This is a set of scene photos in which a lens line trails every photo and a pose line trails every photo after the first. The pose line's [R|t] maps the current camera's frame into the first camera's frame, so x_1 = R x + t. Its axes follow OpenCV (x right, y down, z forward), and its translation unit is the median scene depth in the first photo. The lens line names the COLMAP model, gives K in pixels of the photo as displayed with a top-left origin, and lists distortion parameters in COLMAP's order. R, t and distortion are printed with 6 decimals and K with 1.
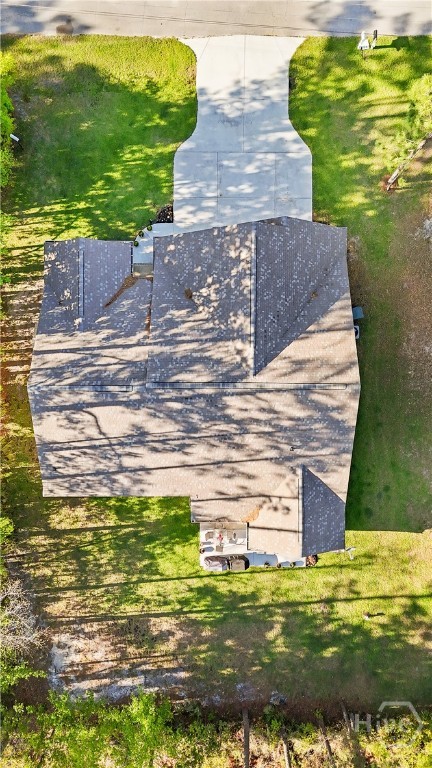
lens RADIAL K [[561.9, 0, 213.8], [0, 561.9, 367.0], [0, 0, 1]] dist [0.052076, -0.029624]
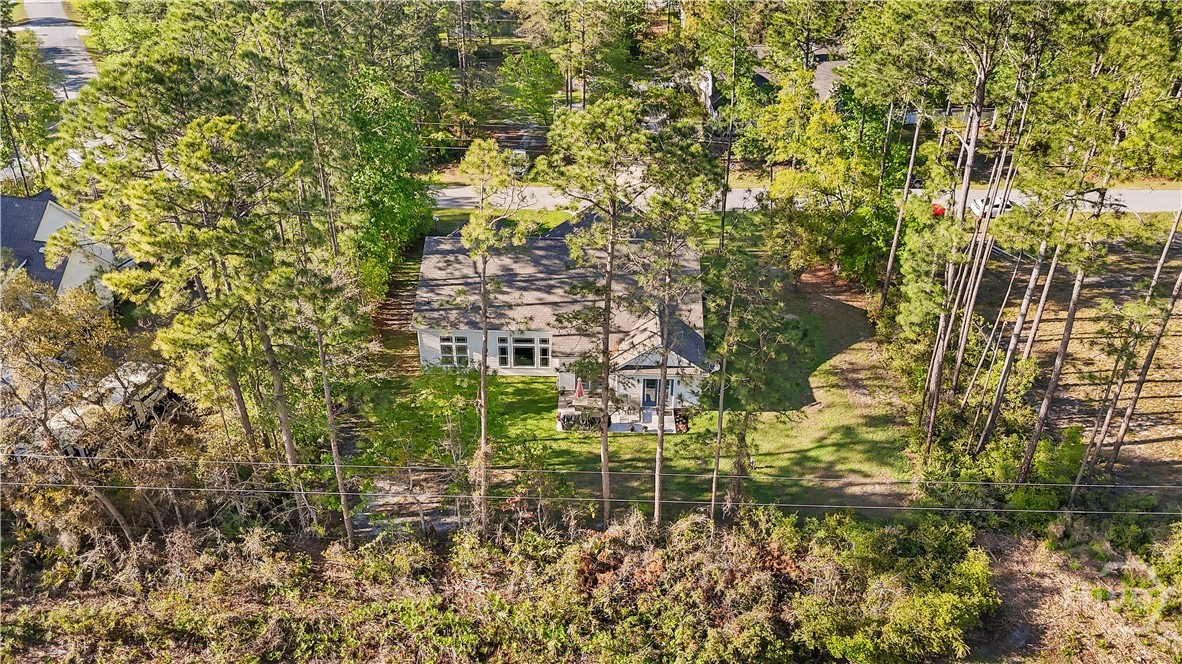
lens RADIAL K [[910.9, 0, 586.1], [0, 910.9, 330.6], [0, 0, 1]] dist [0.061322, 0.000991]
pose [[0.999753, 0.016206, -0.015225, 0.045567], [-0.021249, 0.494560, -0.868884, 1.519124], [-0.006552, 0.868993, 0.494782, 0.159831]]
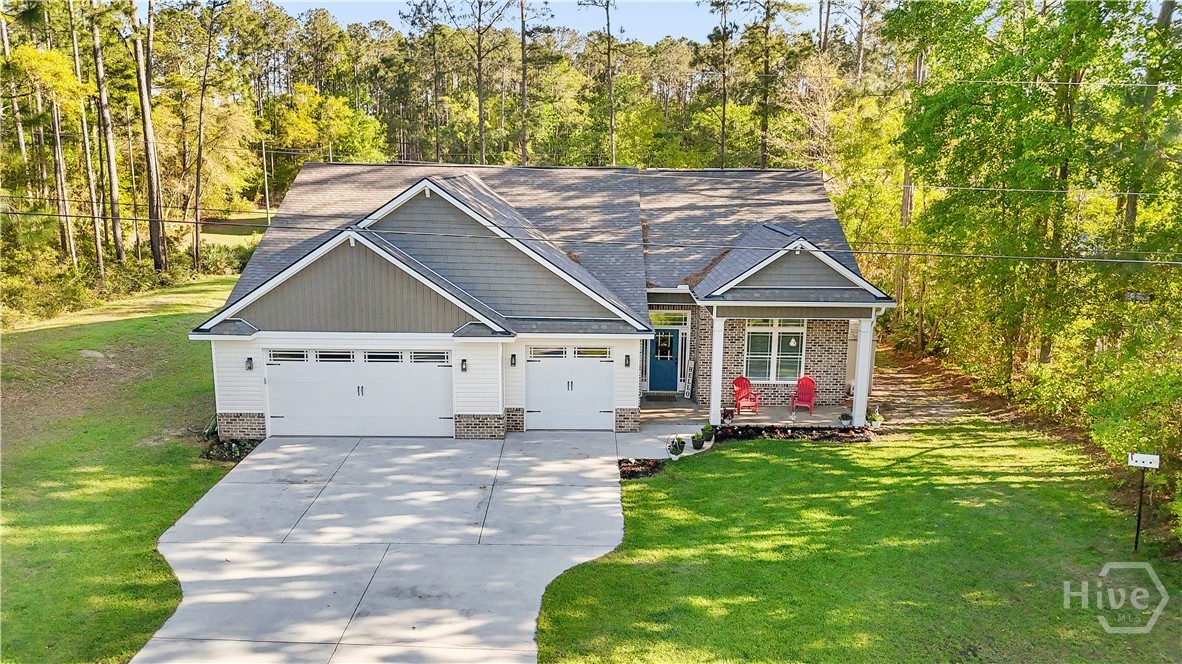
lens RADIAL K [[864.7, 0, 590.9], [0, 864.7, 329.9], [0, 0, 1]] dist [0.052076, -0.029624]
pose [[-0.999788, -0.019385, -0.006876, -0.037759], [-0.003774, -0.155713, 0.987795, -0.823804], [-0.020219, 0.987612, 0.155607, 0.822066]]
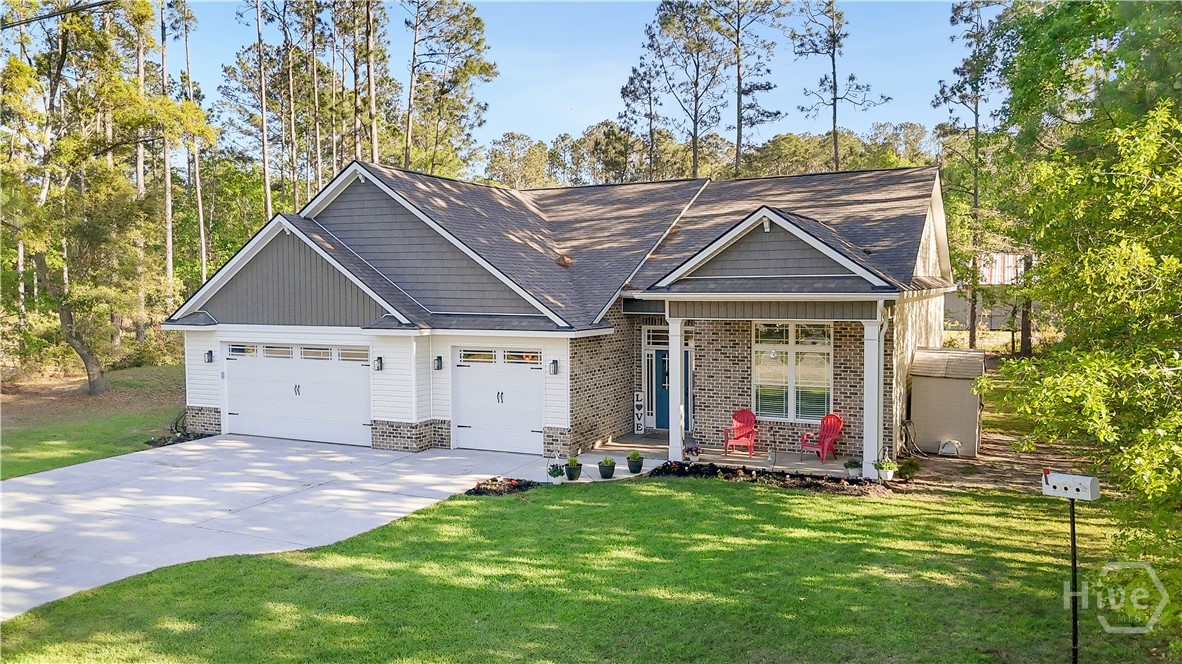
lens RADIAL K [[864.7, 0, 594.7], [0, 864.7, 330.7], [0, 0, 1]] dist [0.052076, -0.029624]
pose [[-0.900408, -0.028154, 0.434134, -0.313882], [0.434526, -0.009393, 0.900610, -0.656010], [-0.021278, 0.999559, 0.020691, 0.909435]]
